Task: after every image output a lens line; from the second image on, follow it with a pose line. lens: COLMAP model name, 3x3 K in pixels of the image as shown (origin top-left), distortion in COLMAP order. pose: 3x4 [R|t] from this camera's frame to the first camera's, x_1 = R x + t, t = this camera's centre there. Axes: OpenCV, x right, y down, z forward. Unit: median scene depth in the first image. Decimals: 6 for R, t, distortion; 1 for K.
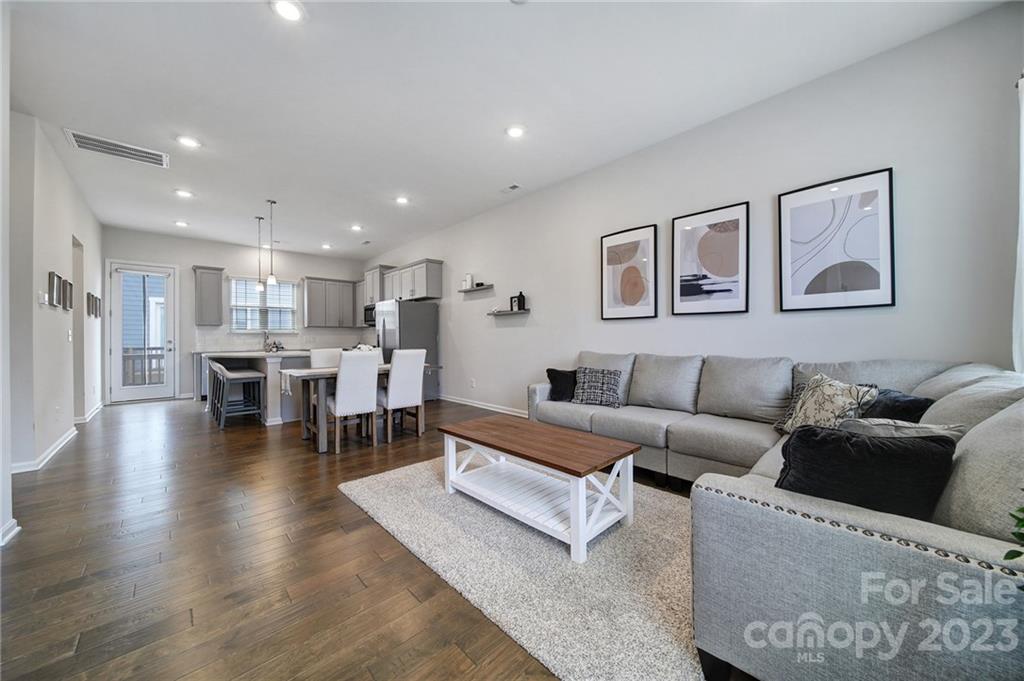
lens RADIAL K [[360.0, 0, 513.7], [0, 360.0, 336.4], [0, 0, 1]] dist [-0.001304, -0.000352]
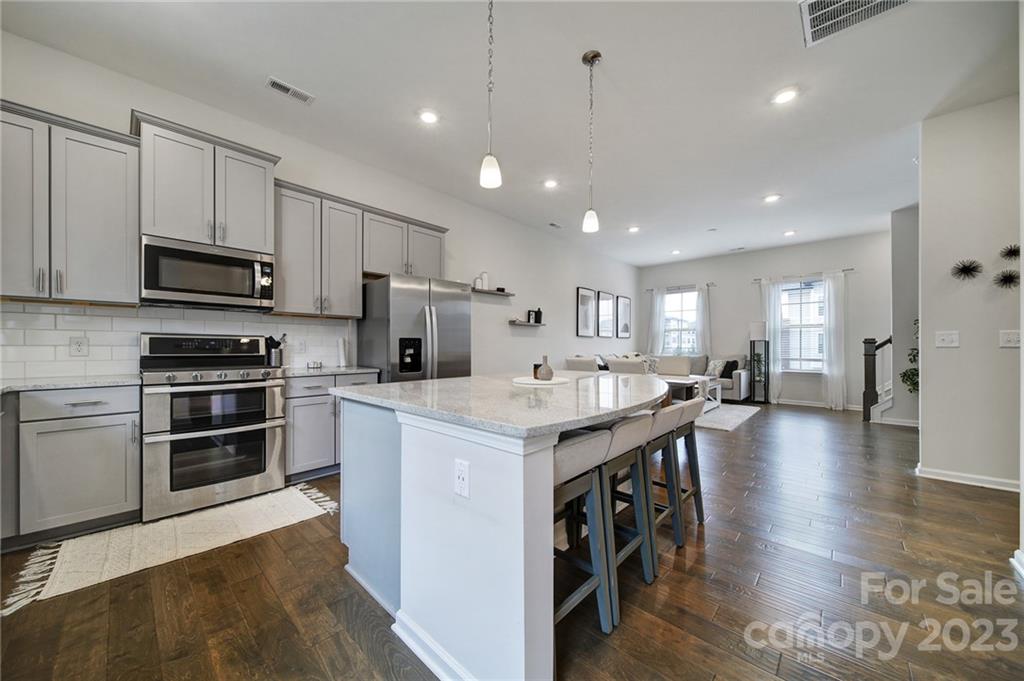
lens RADIAL K [[358.7, 0, 509.2], [0, 358.7, 345.6], [0, 0, 1]] dist [-0.001555, -0.000218]
pose [[-0.050869, 0.008775, 0.998667, -1.440407], [-0.004100, 0.999951, -0.008995, 0.014693], [-0.998697, -0.004552, -0.050830, 1.429852]]
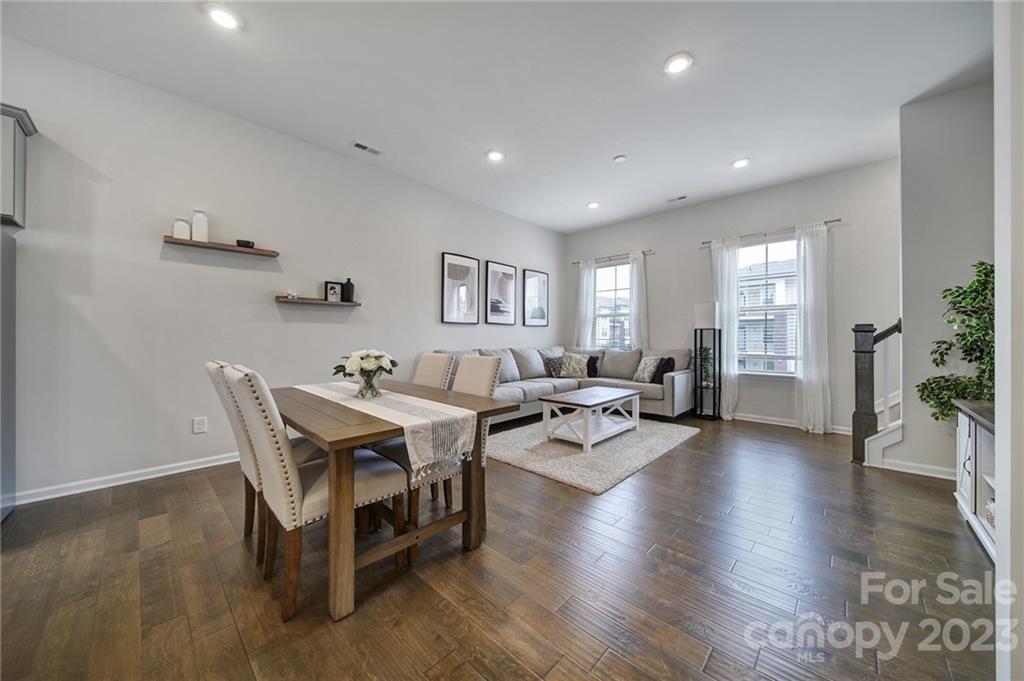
lens RADIAL K [[354.9, 0, 510.4], [0, 354.9, 336.5], [0, 0, 1]] dist [0.000664, 0.000014]
pose [[-0.040977, 0.008265, 0.999126, -0.936205], [-0.003632, 0.999958, -0.008421, 0.007775], [-0.999154, -0.003974, -0.040945, 0.841004]]
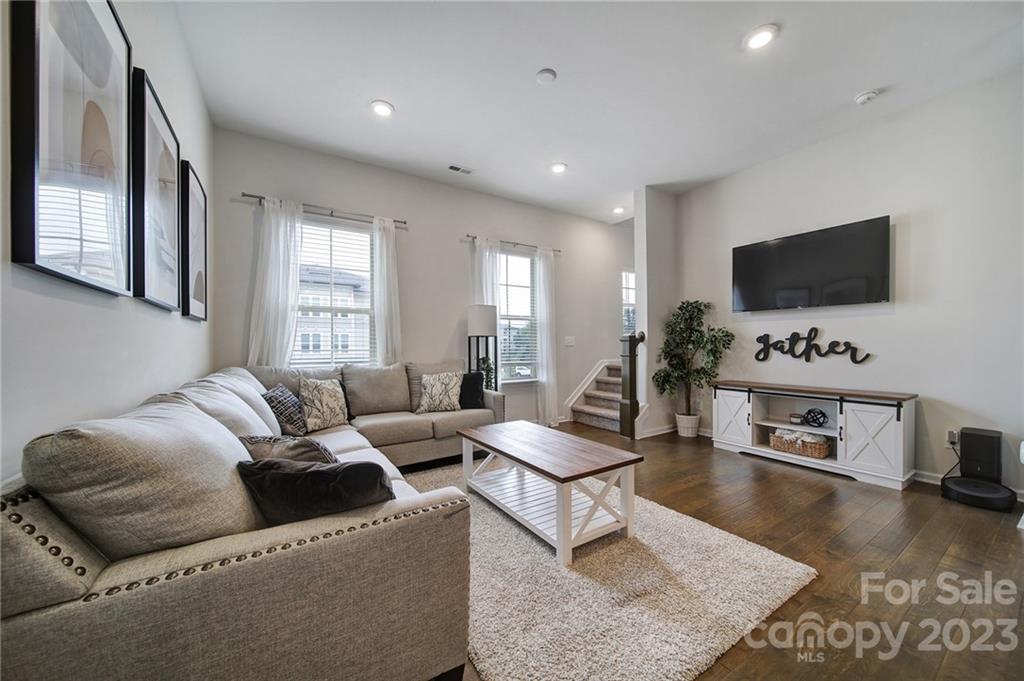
lens RADIAL K [[362.9, 0, 512.2], [0, 362.9, 346.9], [0, 0, 1]] dist [0.000591, -0.000113]
pose [[-0.978961, 0.010534, 0.203778, -0.060539], [0.010555, 0.999944, -0.000982, 0.002883], [-0.203777, 0.001189, -0.979017, 1.158456]]
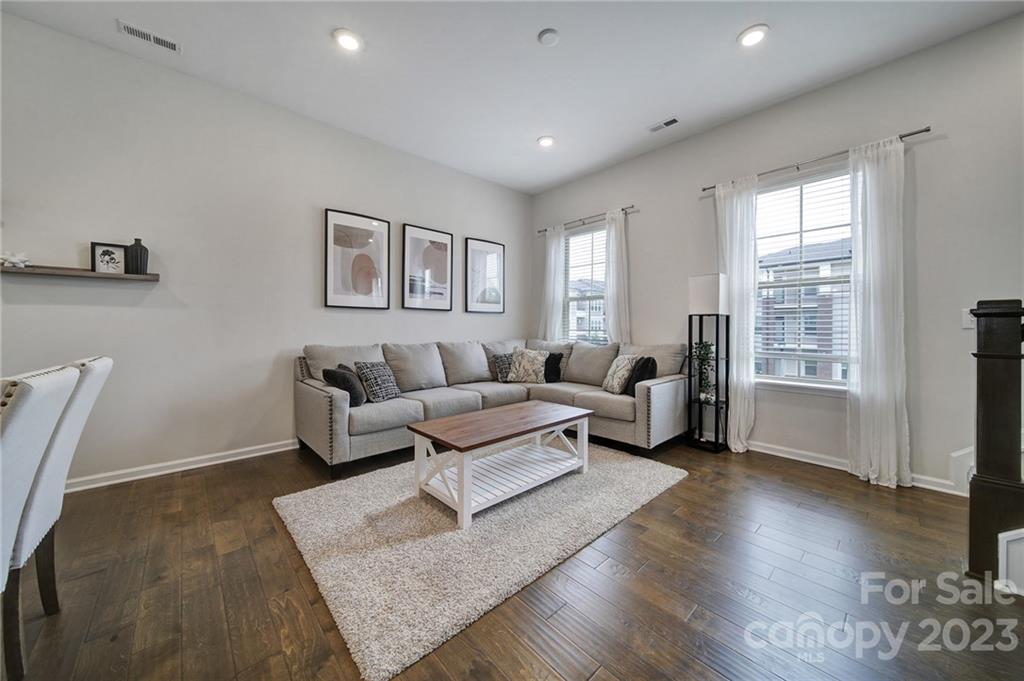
lens RADIAL K [[358.9, 0, 510.3], [0, 358.9, 328.6], [0, 0, 1]] dist [-0.001586, -0.000228]
pose [[0.030195, 0.003491, 0.999538, -0.592102], [-0.004448, 0.999984, -0.003359, 0.005359], [-0.999534, -0.004344, 0.030210, 0.550081]]
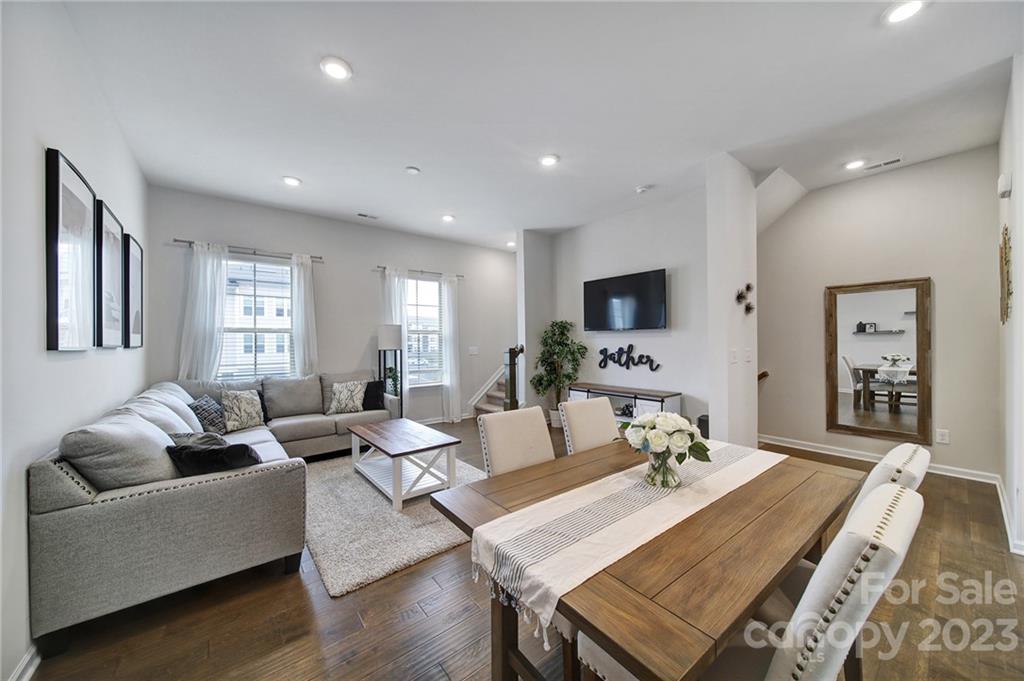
lens RADIAL K [[361.2, 0, 511.2], [0, 361.2, 339.5], [0, 0, 1]] dist [0.000230, -0.000077]
pose [[-0.995007, 0.017440, 0.098269, -0.319811], [0.016431, 0.999804, -0.011072, -0.045839], [-0.098443, -0.009402, -0.995098, 1.378065]]
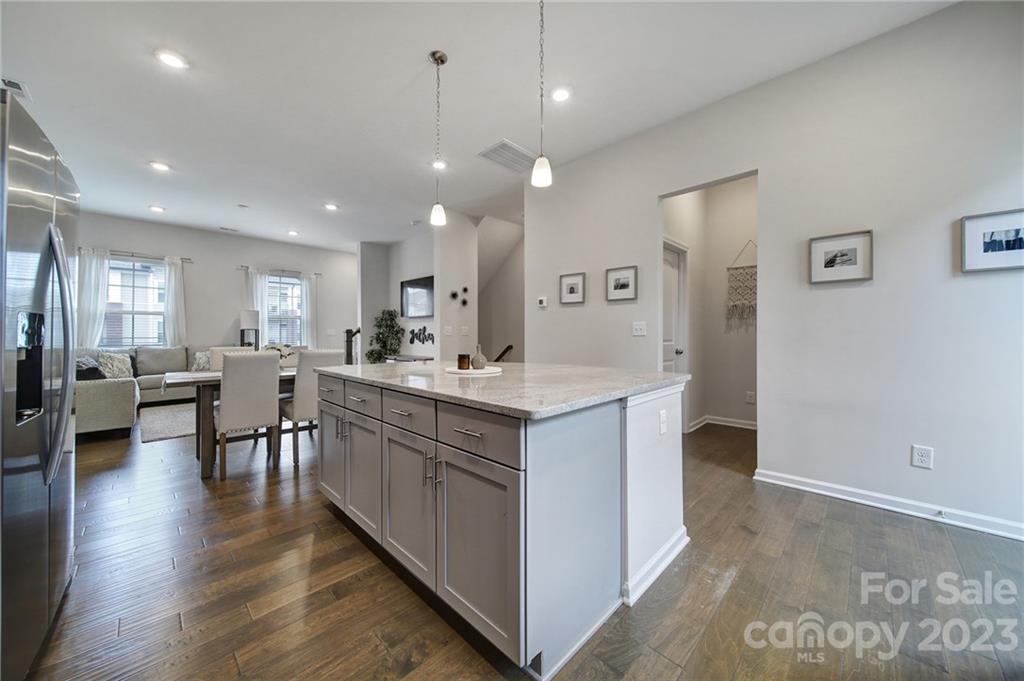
lens RADIAL K [[363.1, 0, 509.9], [0, 363.1, 333.5], [0, 0, 1]] dist [0.001069, -0.003420]
pose [[-0.999756, 0.008859, -0.020212, -0.964239], [0.009002, 0.999935, -0.007031, 0.012912], [0.020148, -0.007211, -0.999771, 1.884063]]
